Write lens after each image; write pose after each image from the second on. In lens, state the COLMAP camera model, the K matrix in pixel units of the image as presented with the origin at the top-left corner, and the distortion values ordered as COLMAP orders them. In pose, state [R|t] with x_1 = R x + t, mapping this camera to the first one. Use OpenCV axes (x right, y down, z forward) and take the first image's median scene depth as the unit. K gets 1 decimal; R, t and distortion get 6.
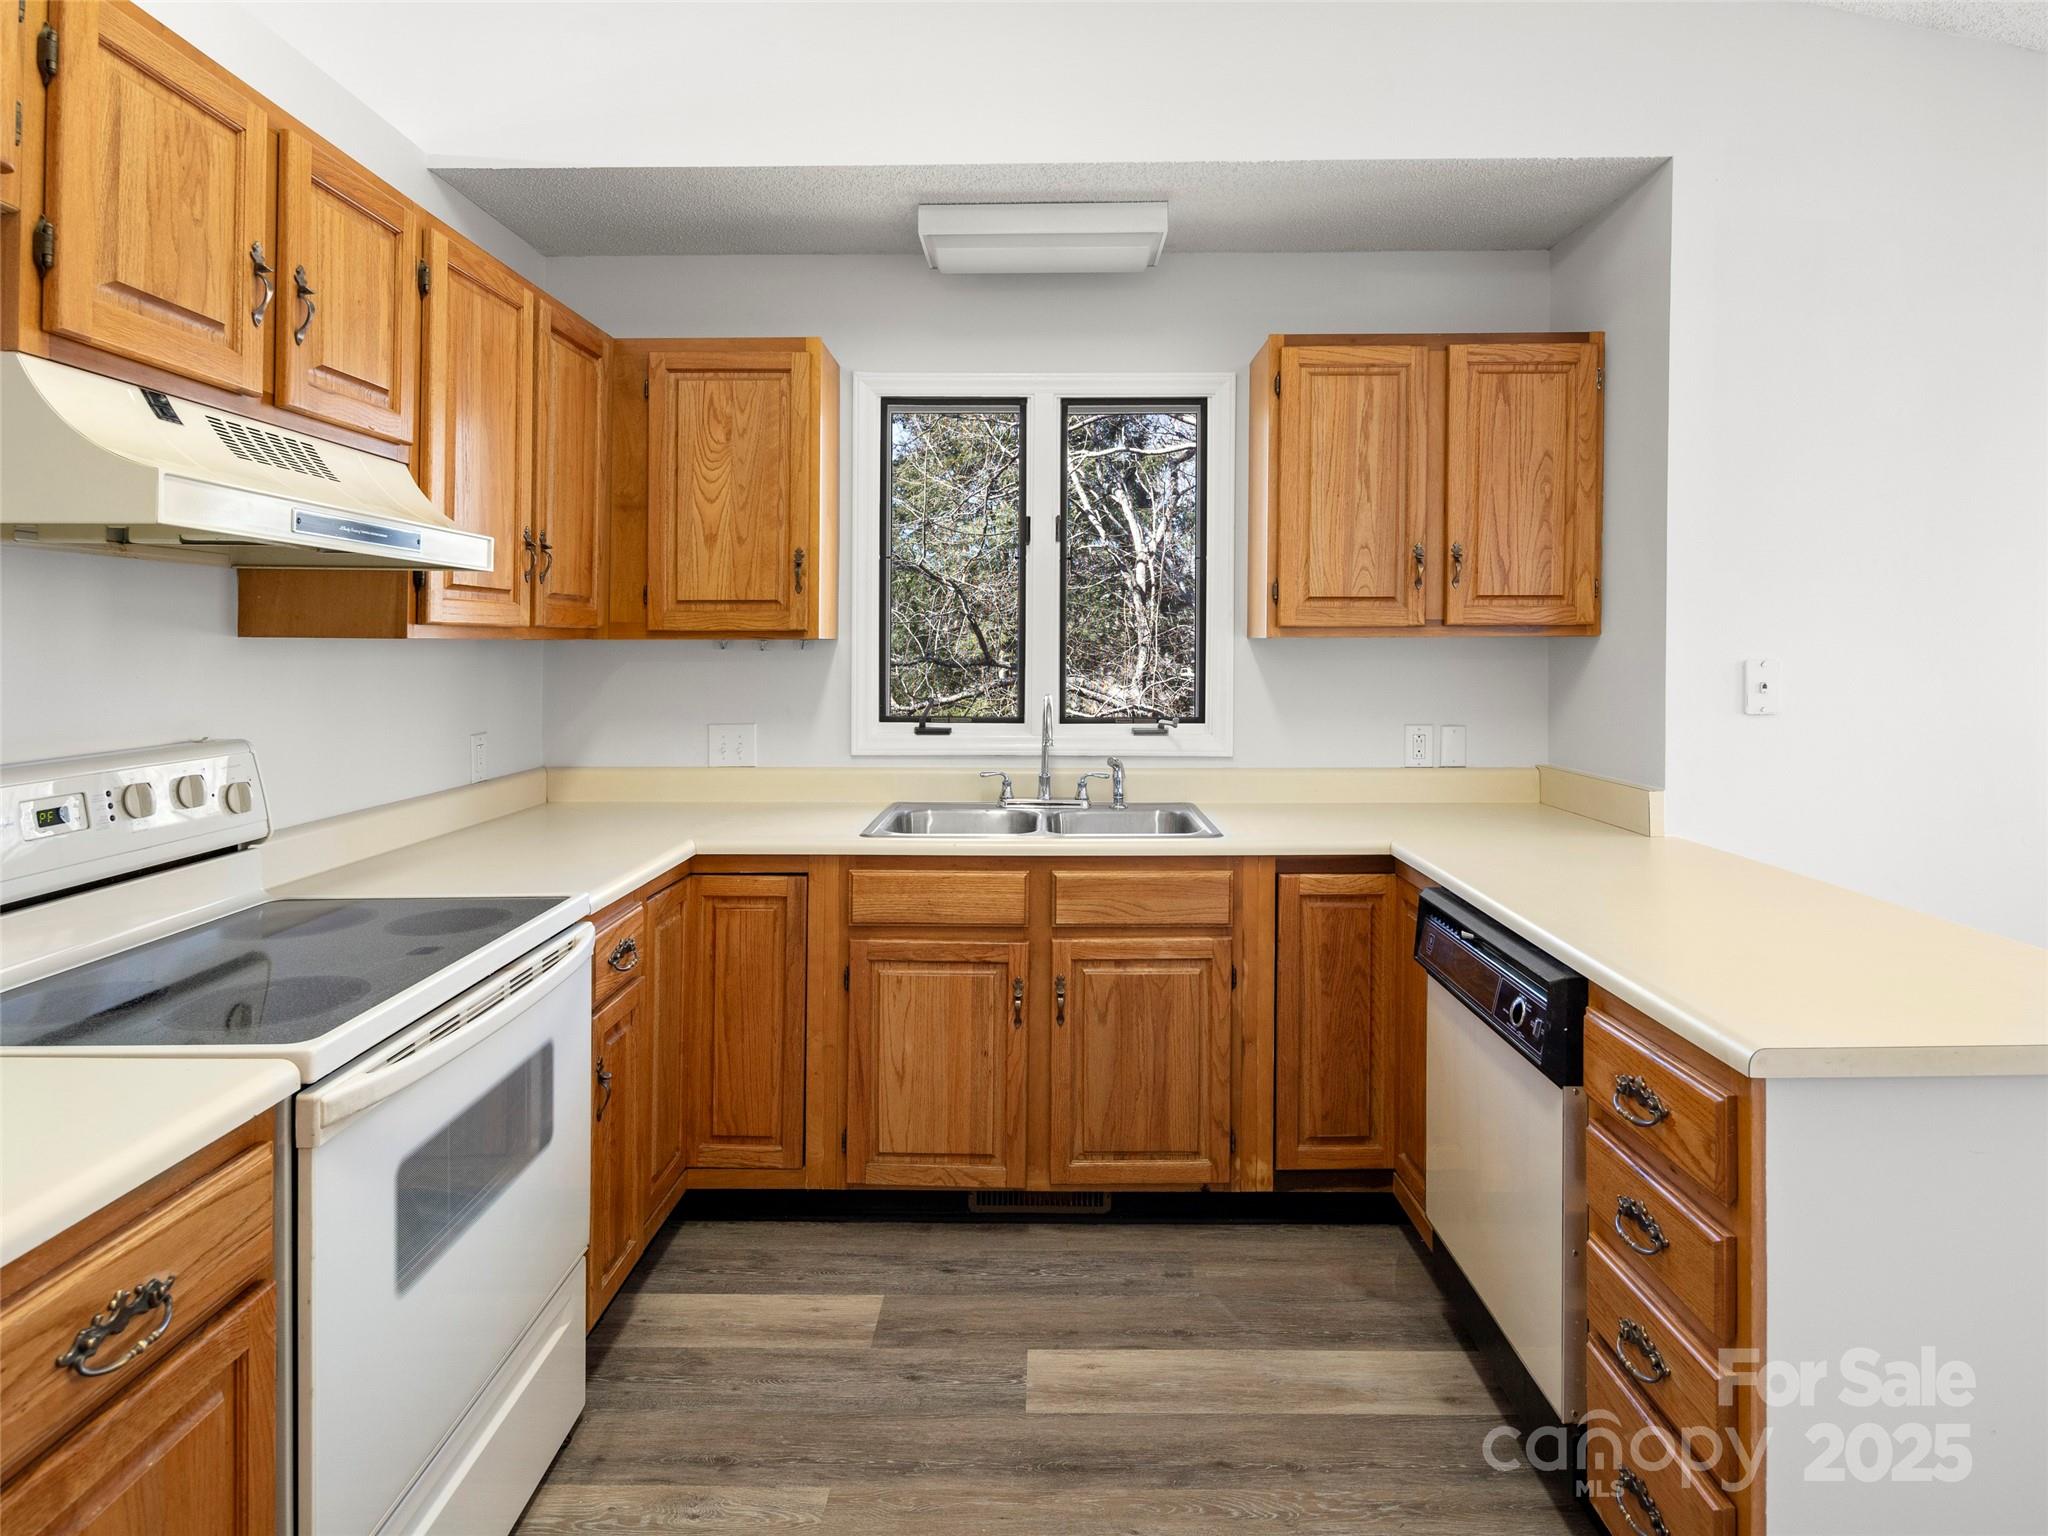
lens RADIAL K [[1142.3, 0, 1046.6], [0, 1142.3, 654.7], [0, 0, 1]] dist [-0.000497, -0.003789]
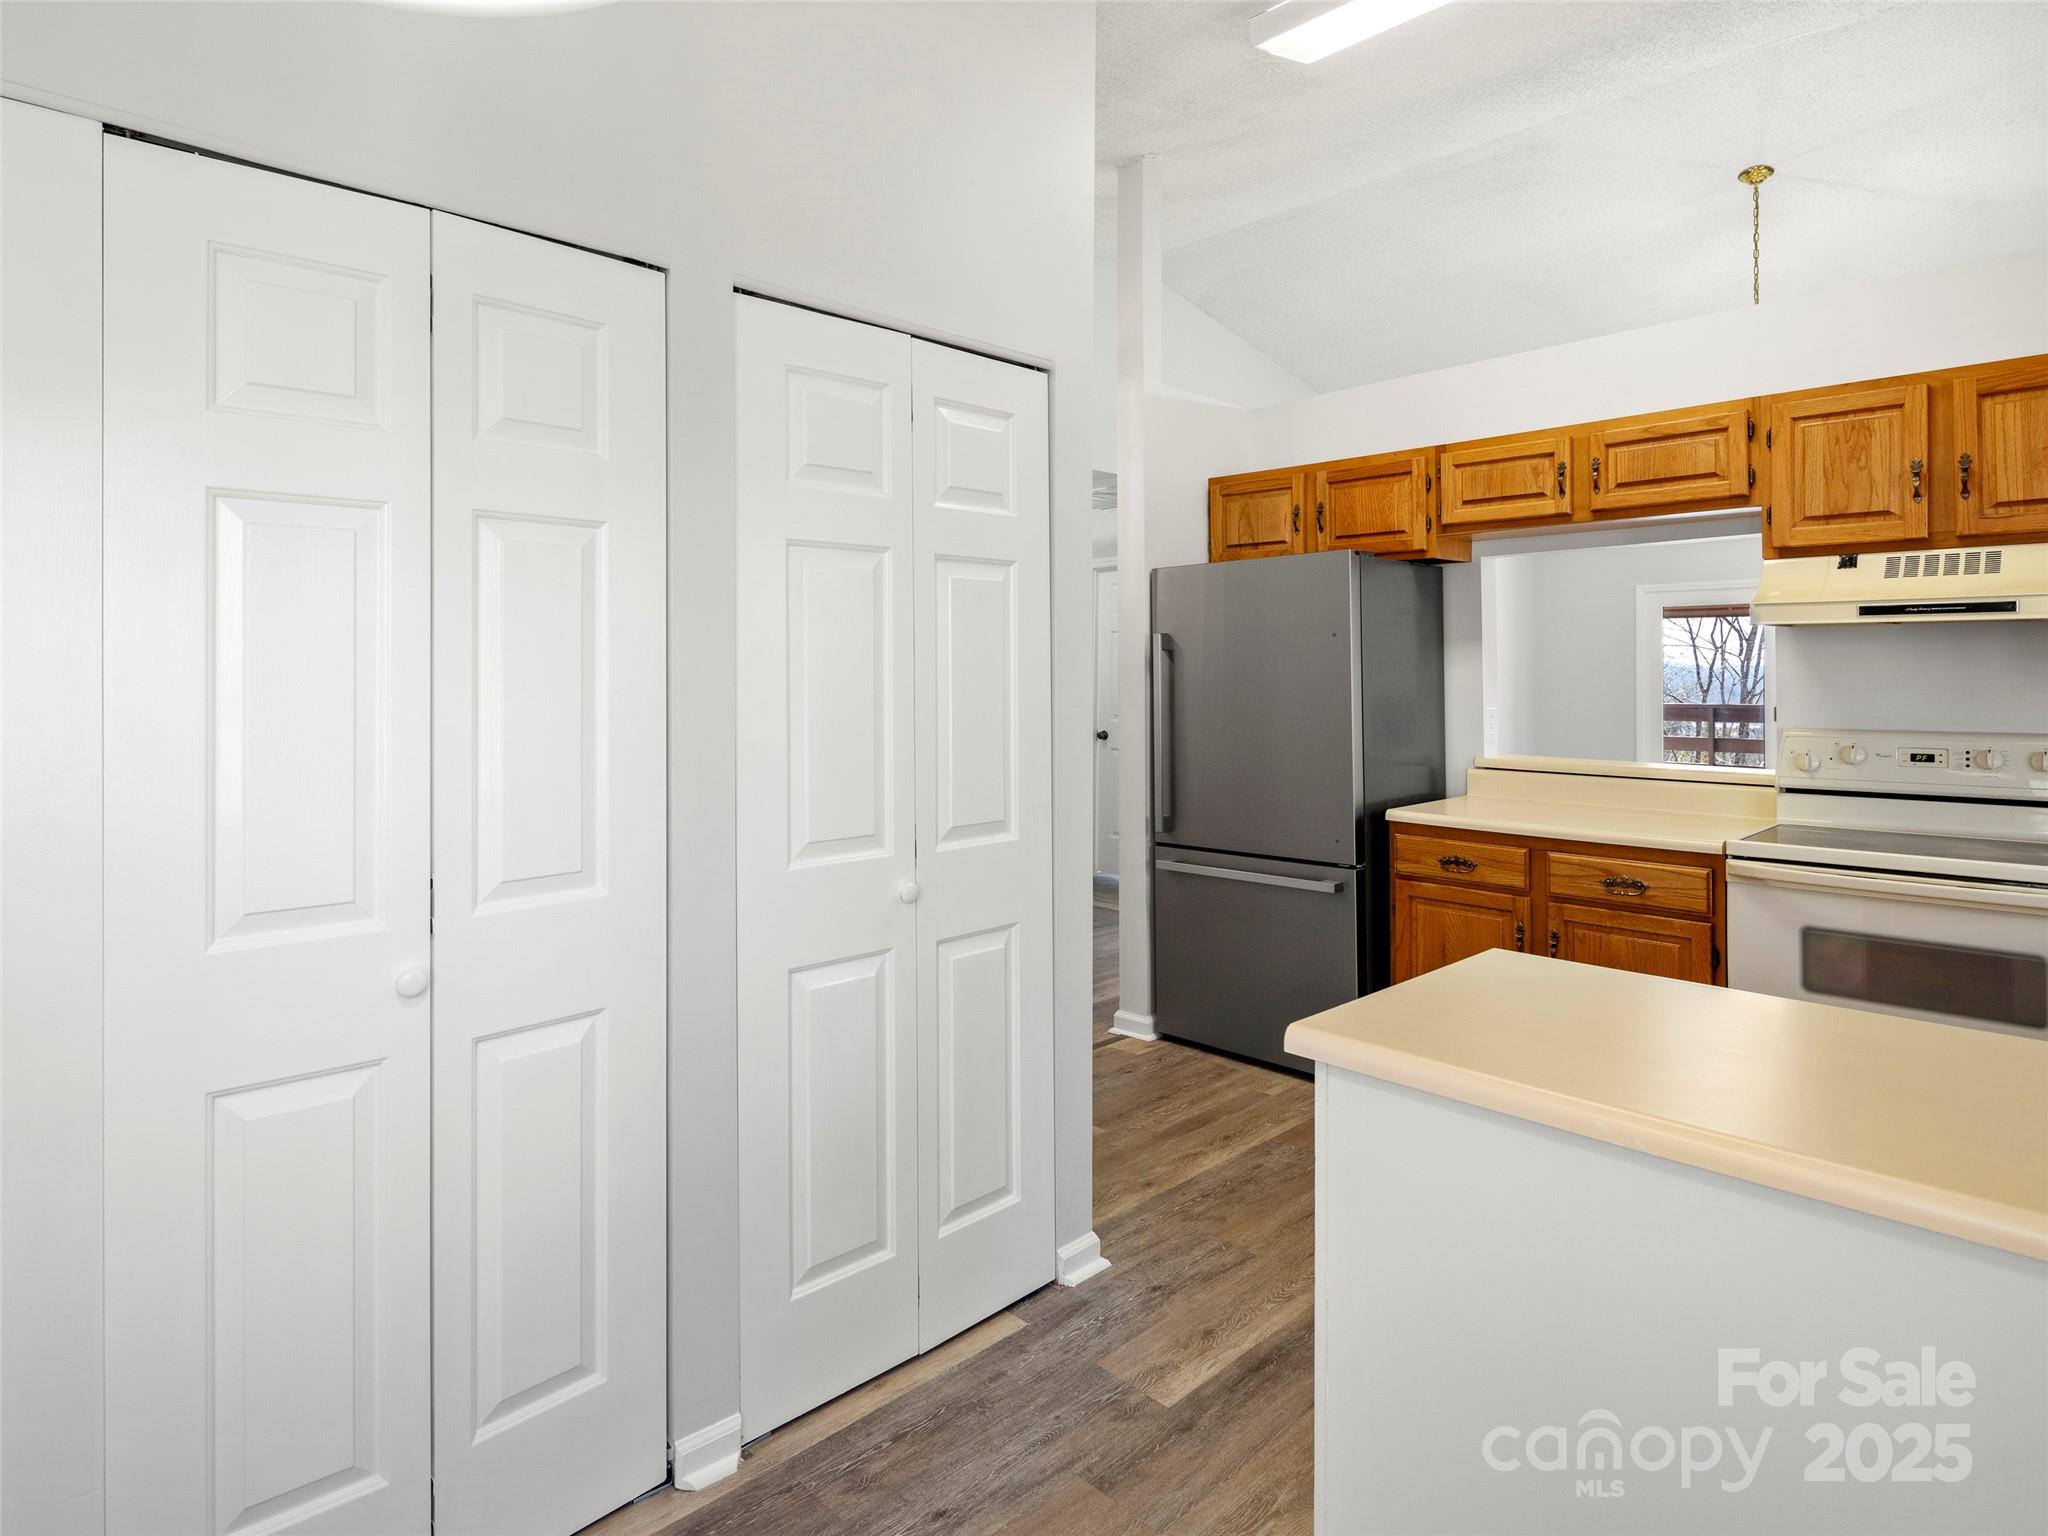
lens RADIAL K [[1131.2, 0, 958.7], [0, 1131.2, 669.9], [0, 0, 1]] dist [0.000461, -0.000594]
pose [[-0.734178, 0.004384, -0.678943, 1.048335], [0.001123, 0.999986, 0.005242, -0.015703], [0.678956, 0.003086, -0.734173, 0.791125]]
